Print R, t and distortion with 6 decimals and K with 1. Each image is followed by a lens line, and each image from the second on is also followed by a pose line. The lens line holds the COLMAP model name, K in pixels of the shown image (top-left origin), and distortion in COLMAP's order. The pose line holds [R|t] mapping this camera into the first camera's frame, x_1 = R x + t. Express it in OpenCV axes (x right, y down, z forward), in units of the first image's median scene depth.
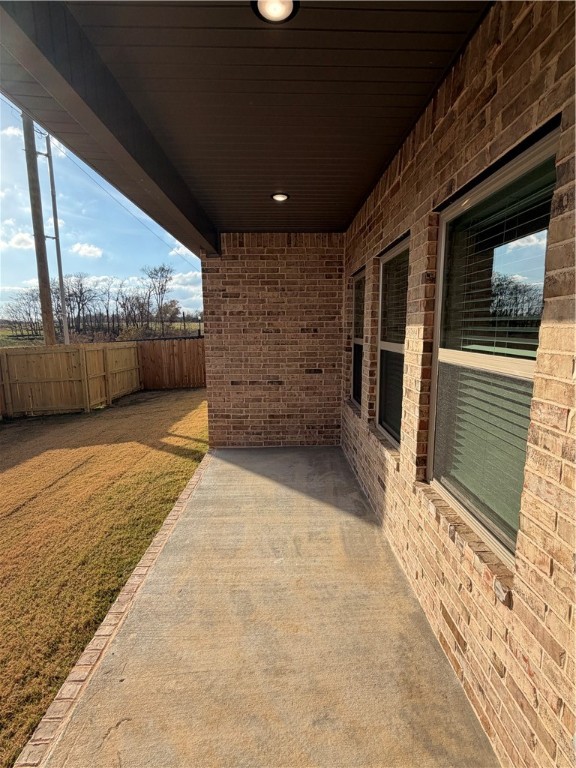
lens RADIAL K [[352.6, 0, 298.1], [0, 352.6, 385.8], [0, 0, 1]] dist [-0.000518, -0.000132]
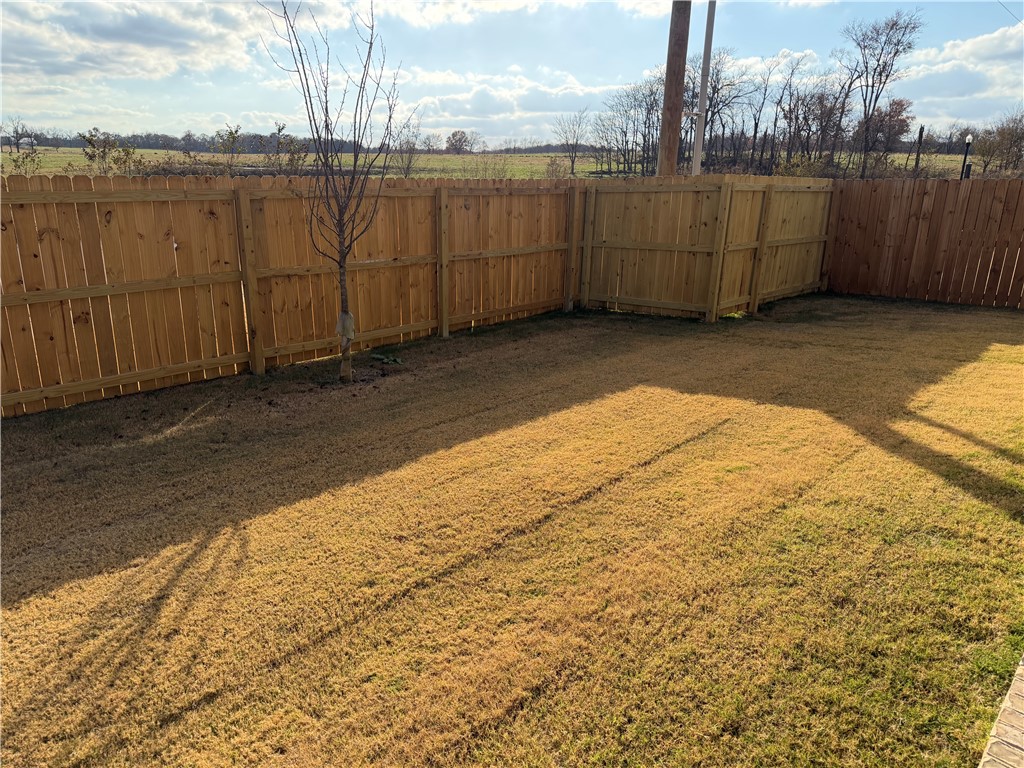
lens RADIAL K [[727.2, 0, 512.0], [0, 727.2, 384.0], [0, 0, 1]] dist [0.004134, 0.000085]
pose [[0.708486, 0.224388, -0.669102, -0.160115], [-0.139258, 0.973915, 0.179155, 0.027029], [0.691849, -0.033751, 0.721253, 0.145170]]
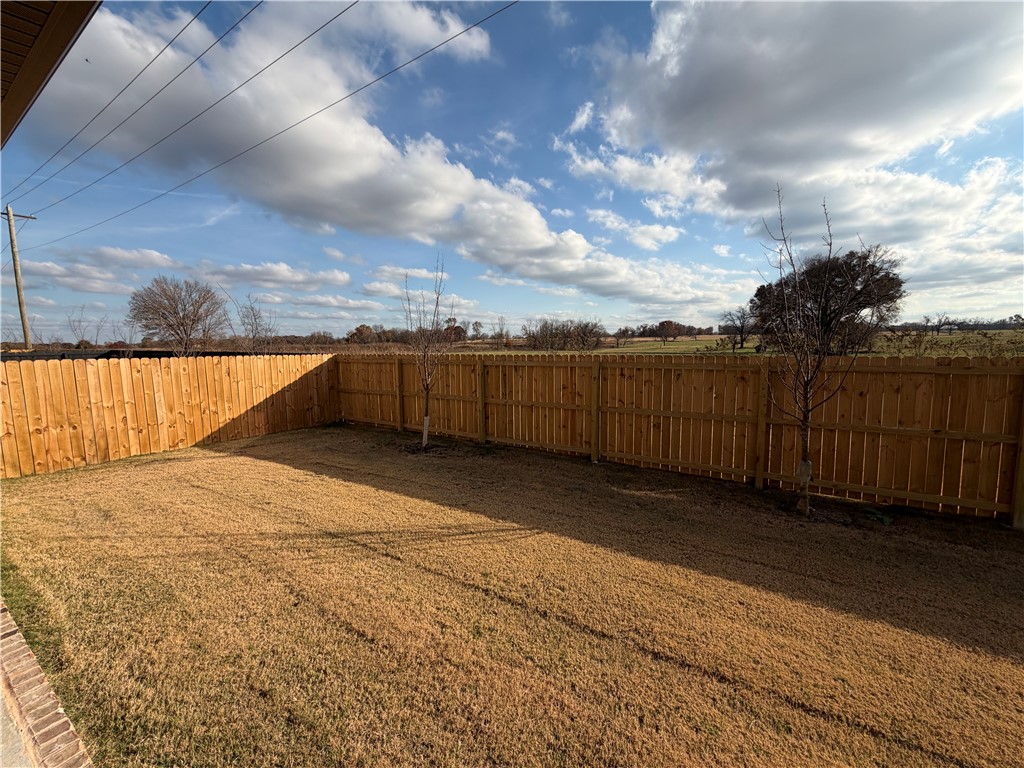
lens RADIAL K [[409.0, 0, 512.0], [0, 409.0, 384.0], [0, 0, 1]] dist [-0.009659, 0.000069]
pose [[-0.579536, 0.098115, -0.809019, -0.159166], [-0.108189, 0.974677, 0.195706, -0.076435], [0.807733, 0.200945, -0.554245, 0.696269]]
